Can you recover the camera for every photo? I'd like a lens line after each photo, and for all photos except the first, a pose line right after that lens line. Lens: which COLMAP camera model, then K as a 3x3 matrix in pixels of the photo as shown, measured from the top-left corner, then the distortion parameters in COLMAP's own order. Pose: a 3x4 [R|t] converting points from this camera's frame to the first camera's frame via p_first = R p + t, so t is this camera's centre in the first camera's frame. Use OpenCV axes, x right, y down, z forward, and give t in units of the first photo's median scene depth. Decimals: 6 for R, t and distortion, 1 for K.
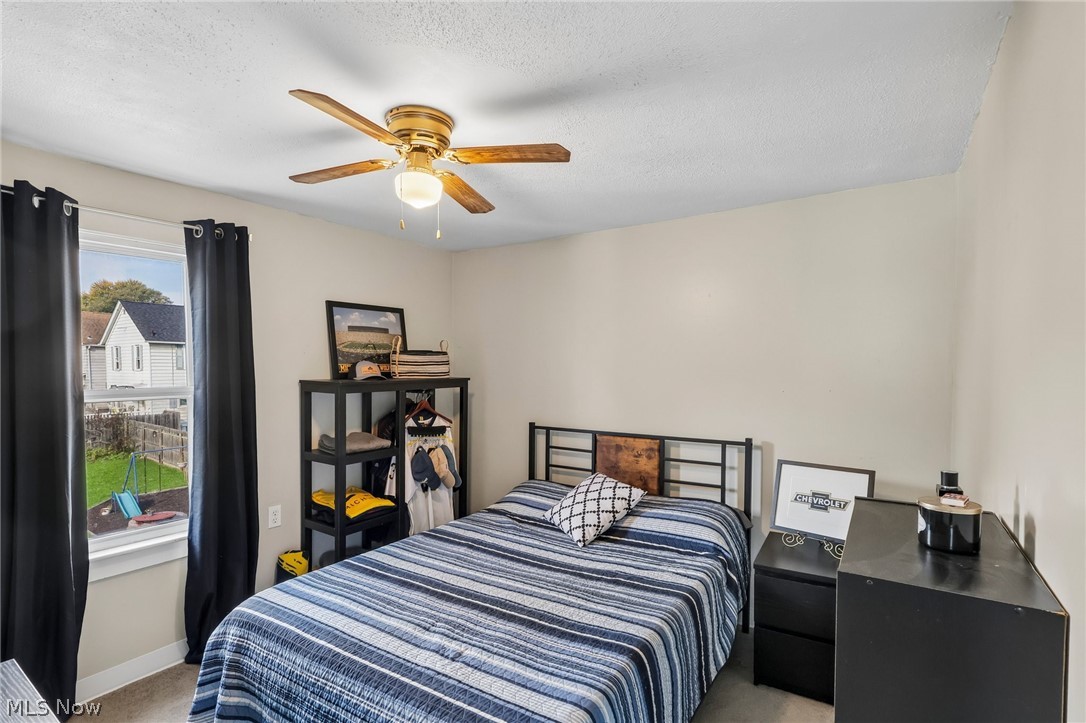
lens RADIAL K [[510.8, 0, 542.0], [0, 510.8, 362.7], [0, 0, 1]] dist [0.000370, 0.000565]
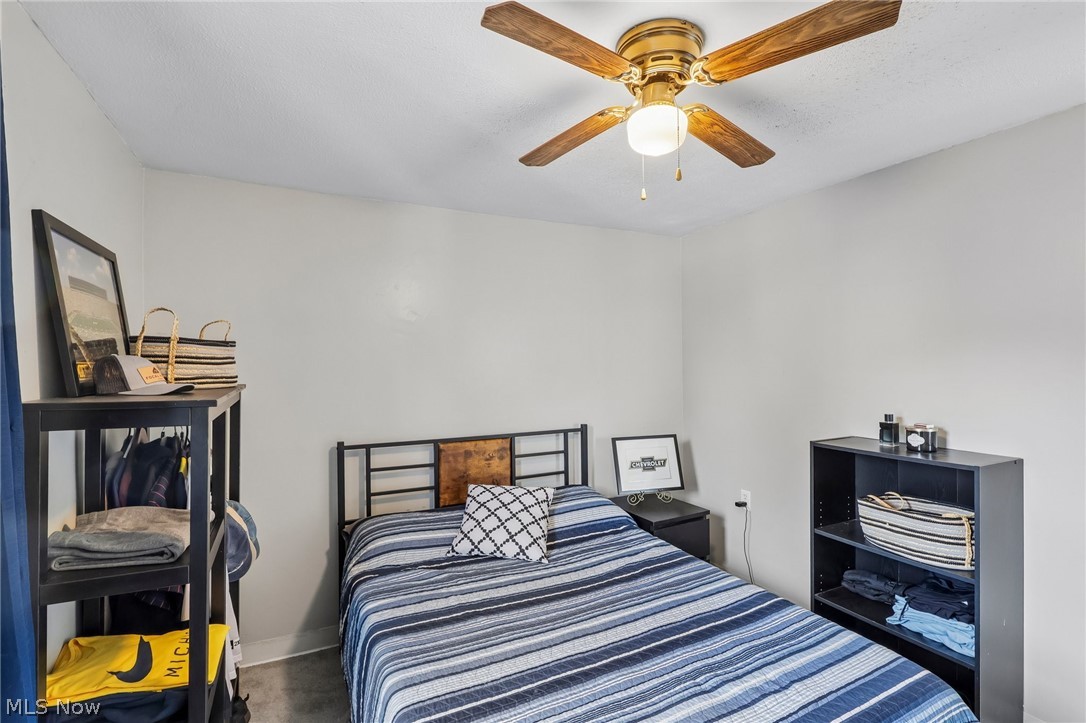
lens RADIAL K [[510.8, 0, 542.0], [0, 510.8, 362.7], [0, 0, 1]] dist [0.000370, 0.000565]
pose [[0.510785, -0.009401, 0.859657, -0.632060], [0.002990, 0.999954, 0.009159, -0.001804], [-0.859703, -0.002108, 0.510790, 0.492509]]
